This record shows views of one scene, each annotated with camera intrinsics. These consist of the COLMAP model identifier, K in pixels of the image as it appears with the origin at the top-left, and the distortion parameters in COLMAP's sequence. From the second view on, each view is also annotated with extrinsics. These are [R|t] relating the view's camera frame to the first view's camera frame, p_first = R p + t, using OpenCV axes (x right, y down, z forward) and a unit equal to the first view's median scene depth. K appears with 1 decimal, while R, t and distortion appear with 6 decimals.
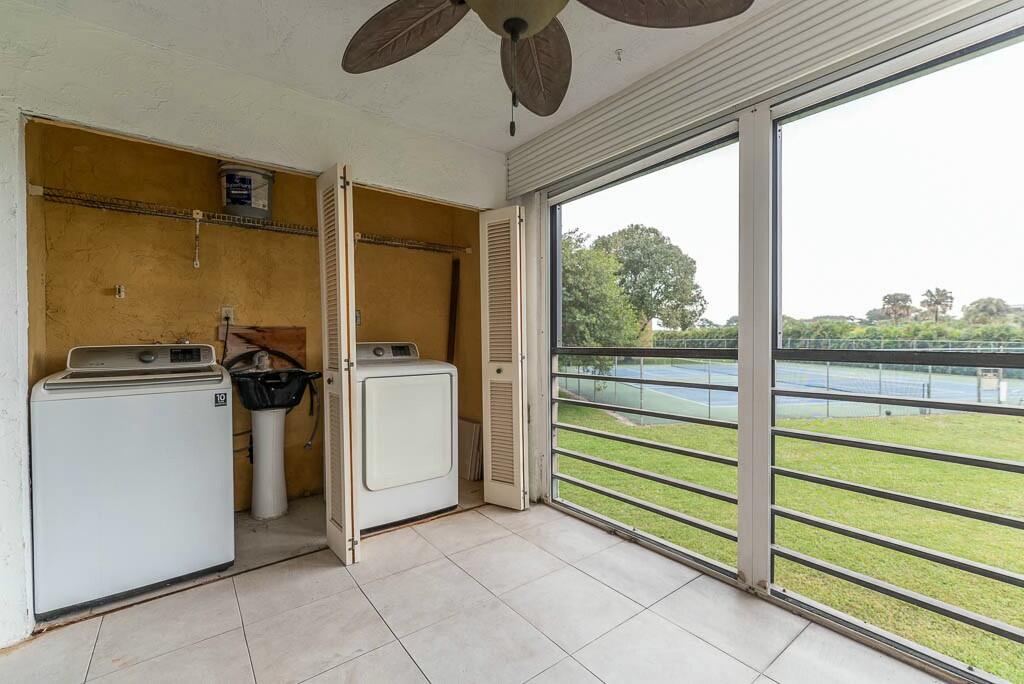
lens RADIAL K [[440.0, 0, 511.6], [0, 440.0, 337.9], [0, 0, 1]] dist [-0.000517, 0.001213]
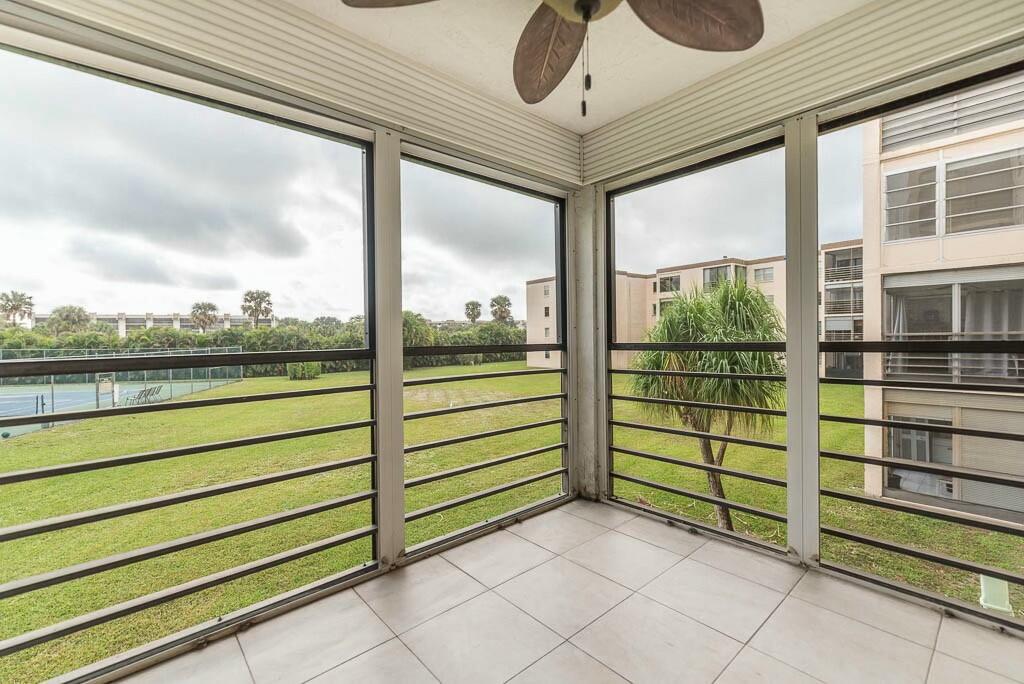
lens RADIAL K [[440.0, 0, 516.9], [0, 440.0, 341.0], [0, 0, 1]] dist [-0.000517, 0.001213]
pose [[-0.077515, -0.002450, 0.996988, -0.062641], [0.014747, 0.999885, 0.003603, 0.000794], [-0.996882, 0.014982, -0.077470, 0.082986]]
